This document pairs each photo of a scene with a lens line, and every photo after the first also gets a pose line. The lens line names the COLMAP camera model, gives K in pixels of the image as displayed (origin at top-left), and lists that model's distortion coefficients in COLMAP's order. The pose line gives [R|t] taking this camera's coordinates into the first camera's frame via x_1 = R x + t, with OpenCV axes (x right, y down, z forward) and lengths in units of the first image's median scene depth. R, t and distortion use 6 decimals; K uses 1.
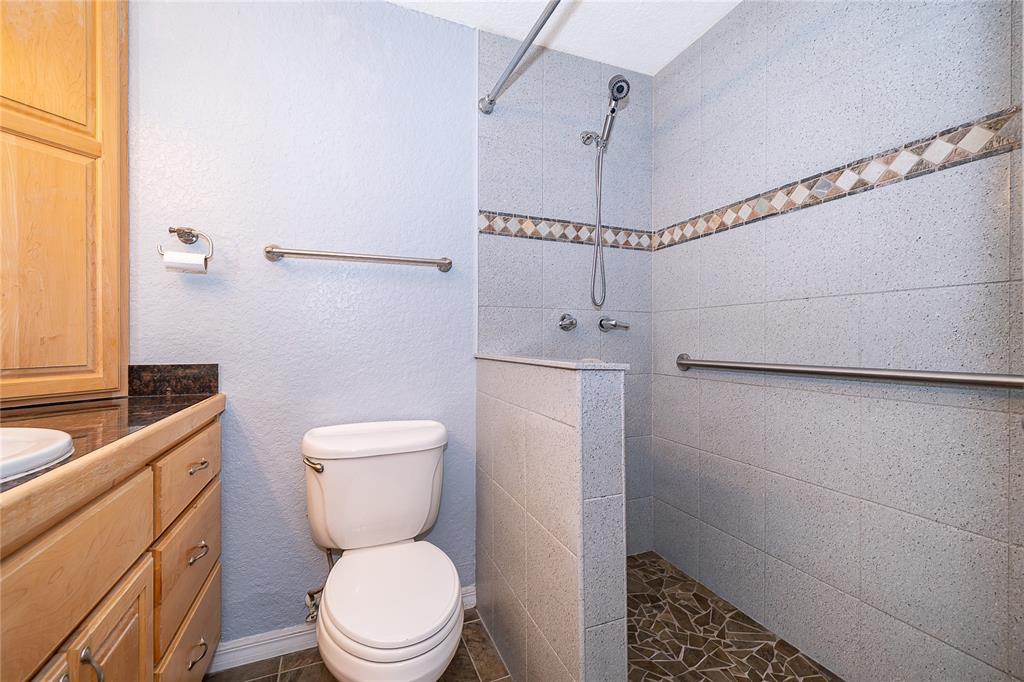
lens RADIAL K [[422.3, 0, 510.7], [0, 422.3, 342.1], [0, 0, 1]] dist [-0.002958, -0.000308]
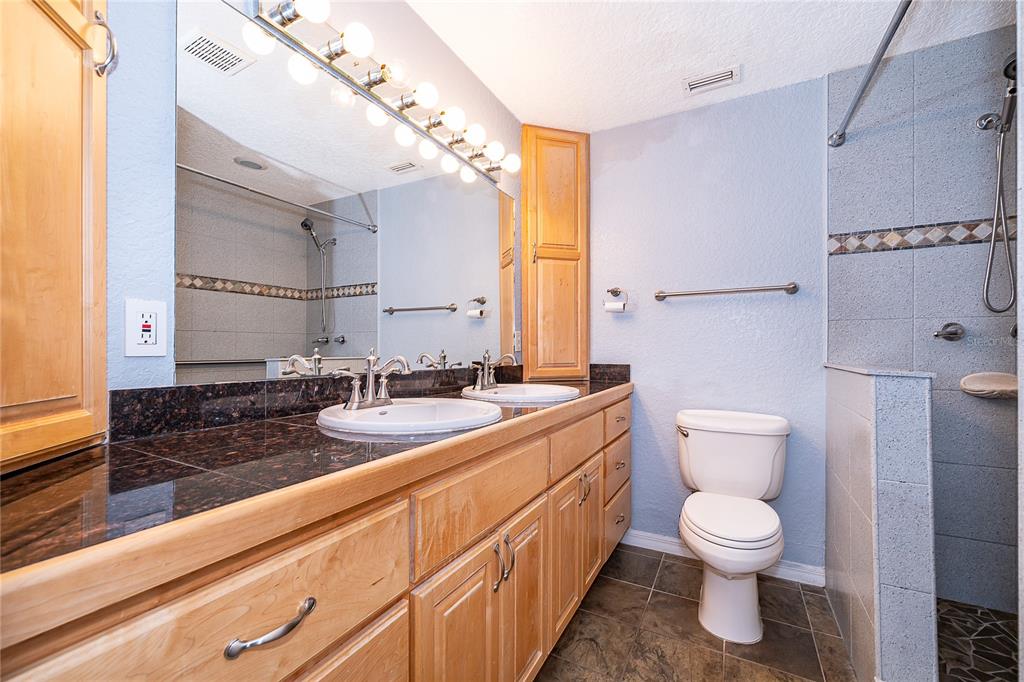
lens RADIAL K [[420.8, 0, 511.5], [0, 420.8, 351.5], [0, 0, 1]] dist [-0.001477, 0.000293]
pose [[0.635508, 0.003696, -0.772085, 0.305481], [-0.002027, 0.999993, 0.003118, -0.005578], [0.772091, -0.000416, 0.635511, -0.438745]]
